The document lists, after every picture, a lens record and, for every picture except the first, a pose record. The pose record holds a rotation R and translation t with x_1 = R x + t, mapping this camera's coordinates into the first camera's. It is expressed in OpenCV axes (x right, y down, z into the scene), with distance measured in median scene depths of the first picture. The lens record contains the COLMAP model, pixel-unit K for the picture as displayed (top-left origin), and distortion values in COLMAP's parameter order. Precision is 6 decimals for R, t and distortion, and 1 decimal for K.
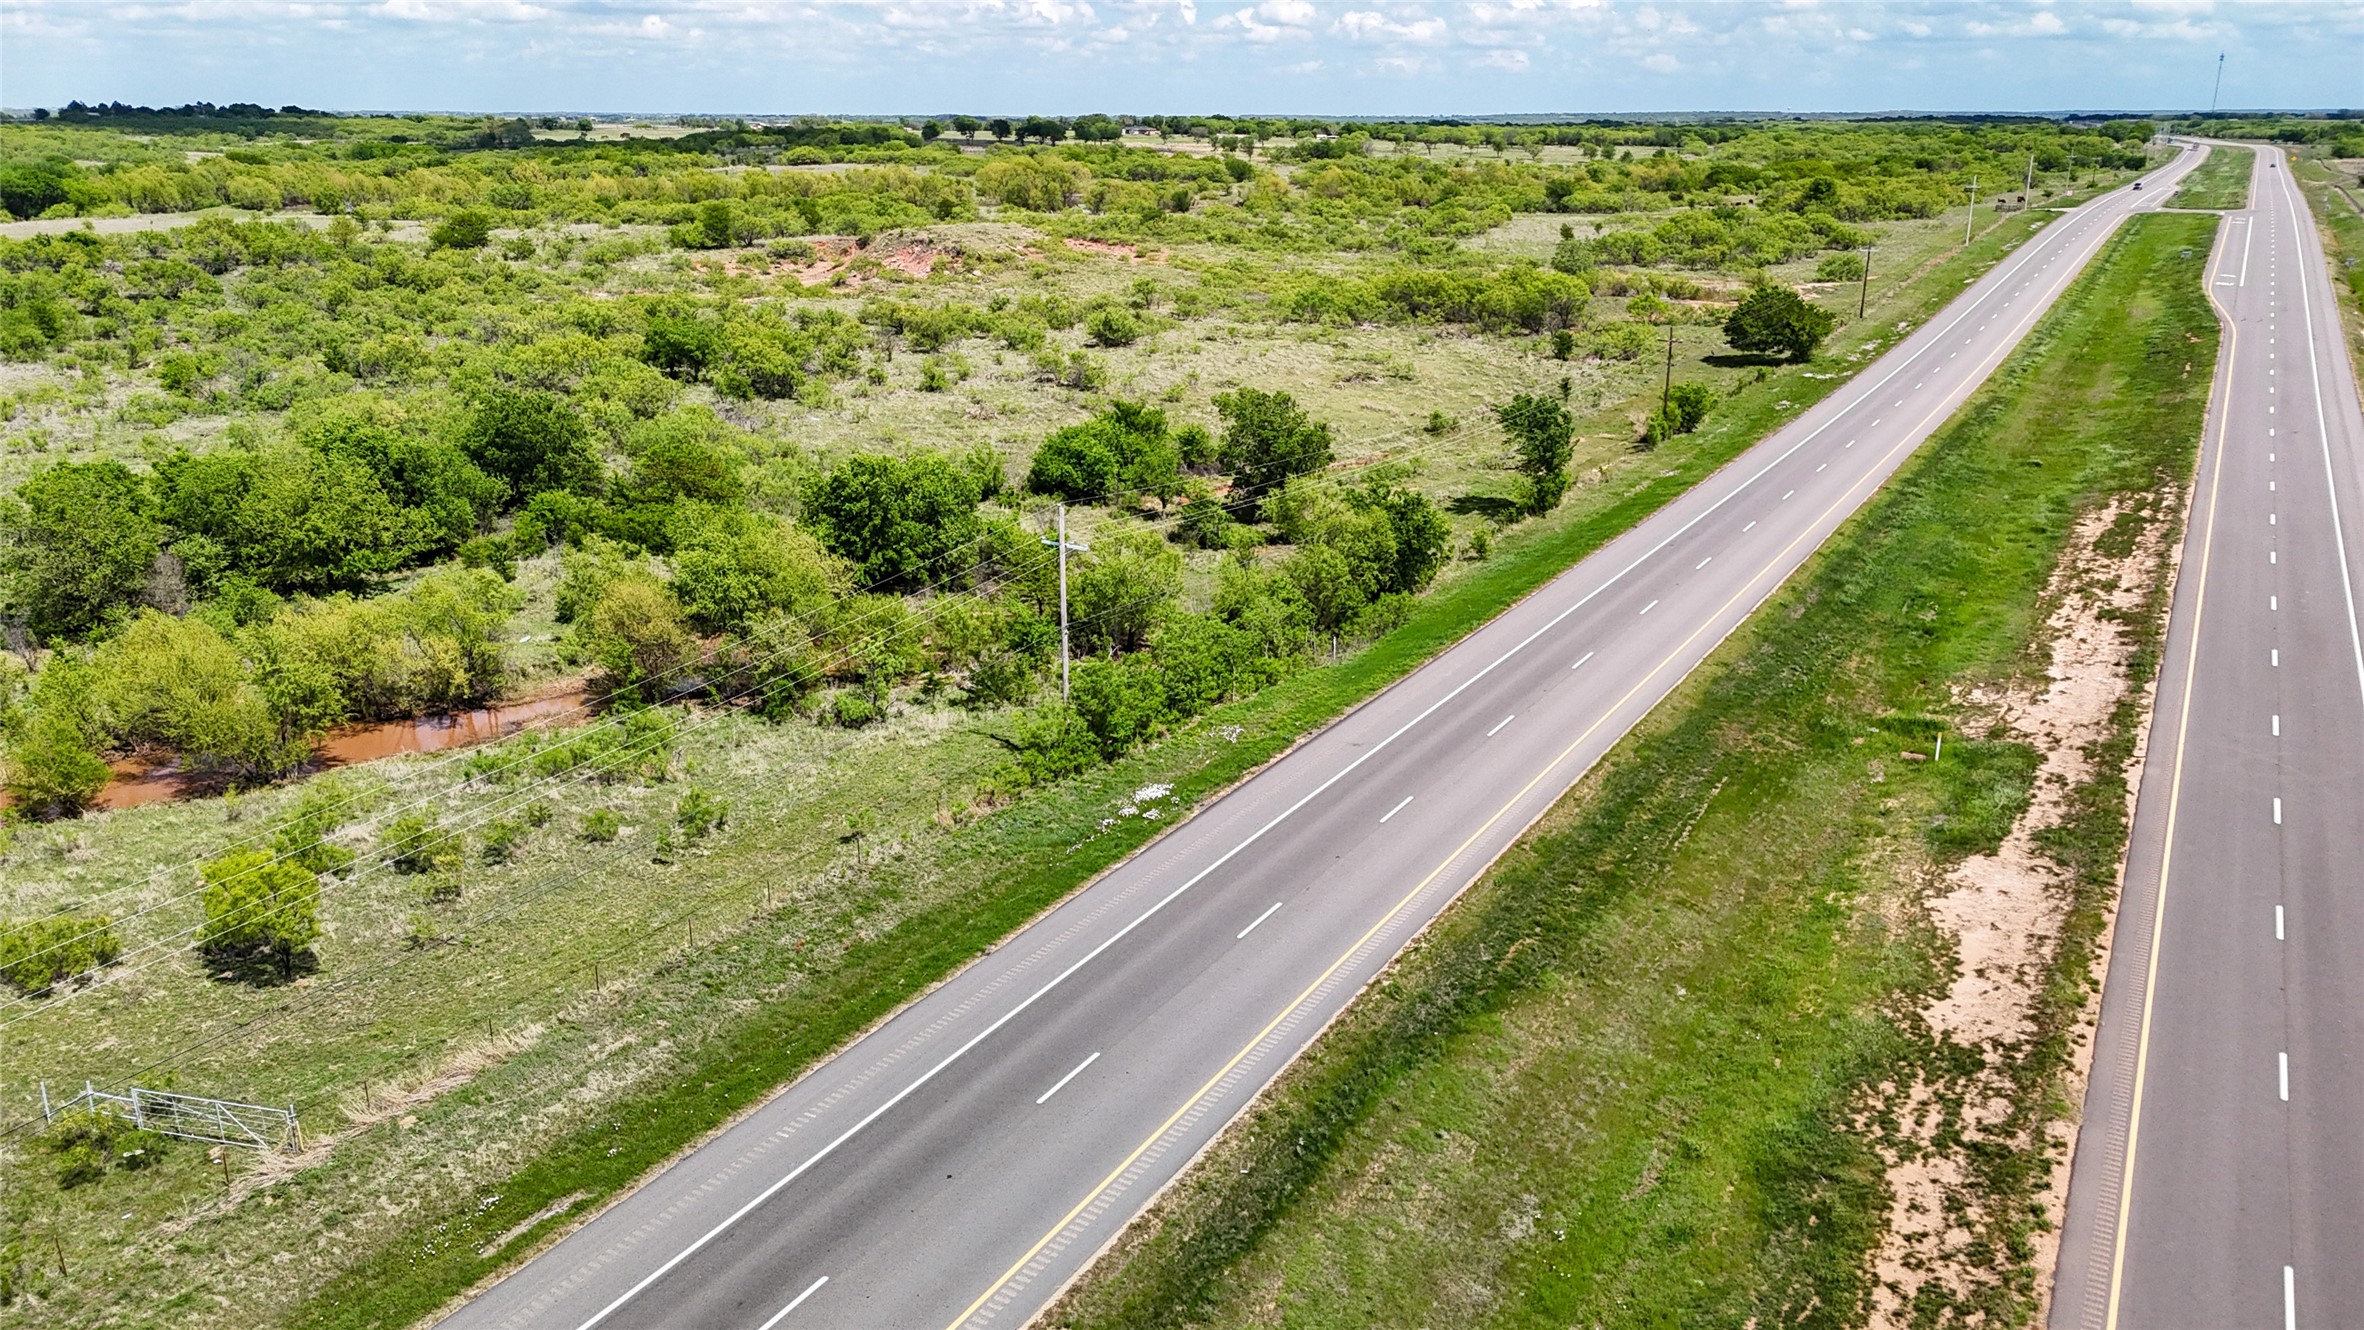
lens RADIAL K [[1718.2, 0, 1216.7], [0, 1718.2, 675.4], [0, 0, 1]] dist [0.090717, -0.074656]
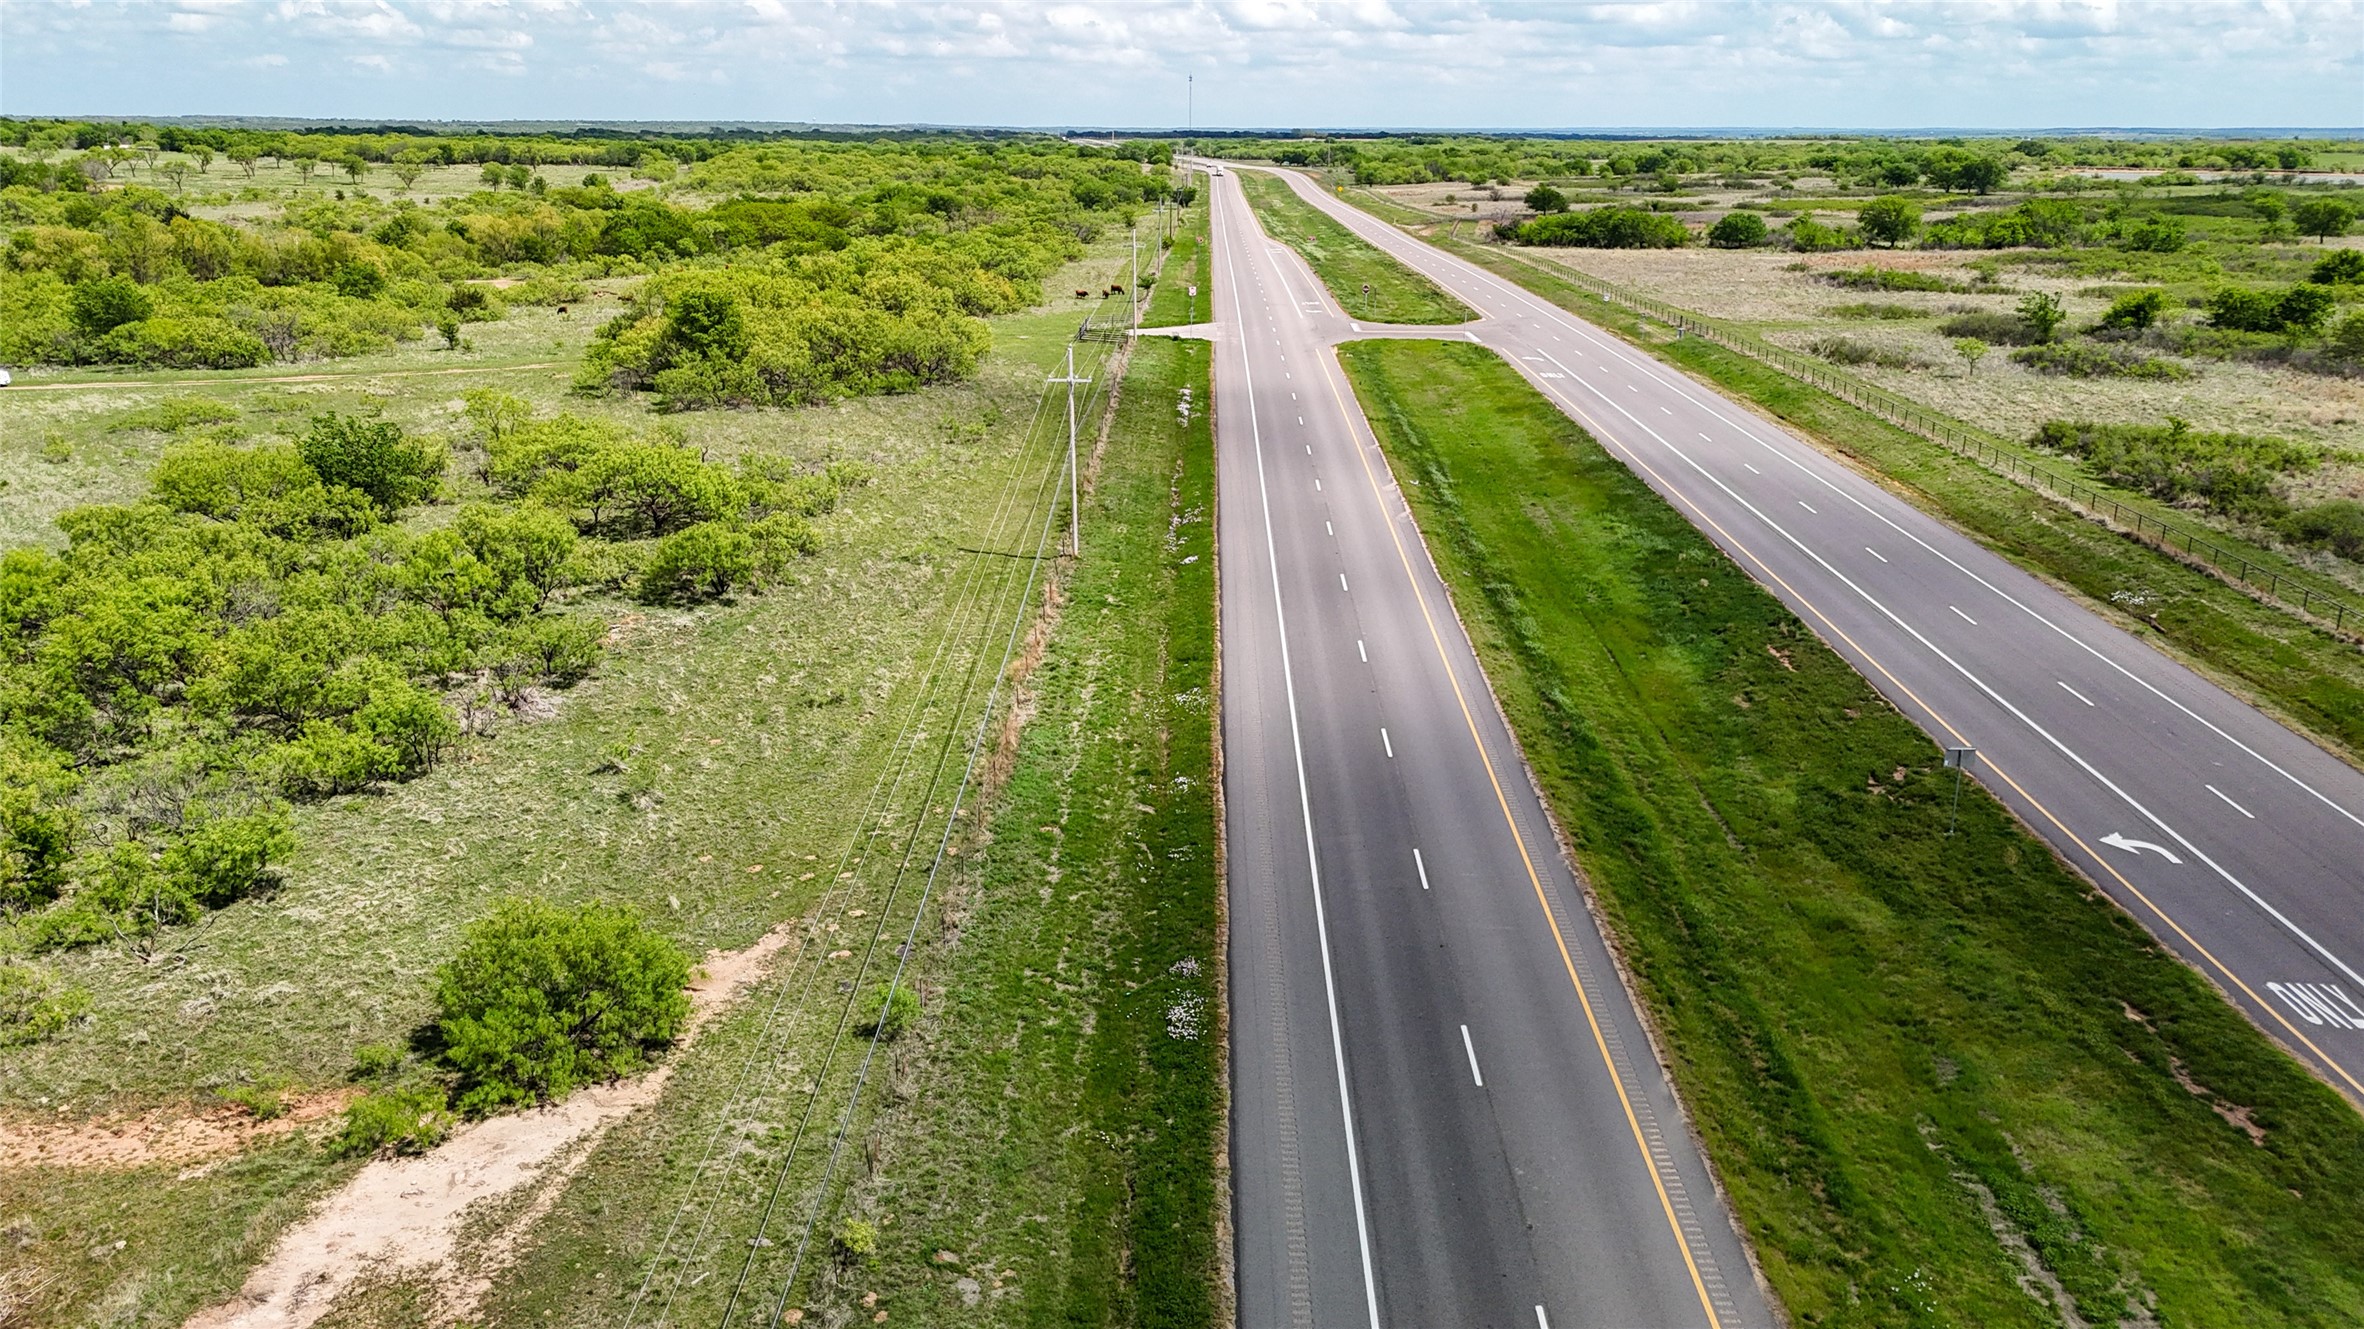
lens RADIAL K [[1718.2, 0, 1216.7], [0, 1718.2, 674.9], [0, 0, 1]] dist [0.090717, -0.074656]
pose [[0.868338, -0.150678, 0.472531, 0.109751], [0.153287, 0.987622, 0.033242, -0.085338], [-0.471691, 0.043567, 0.880687, 0.261722]]
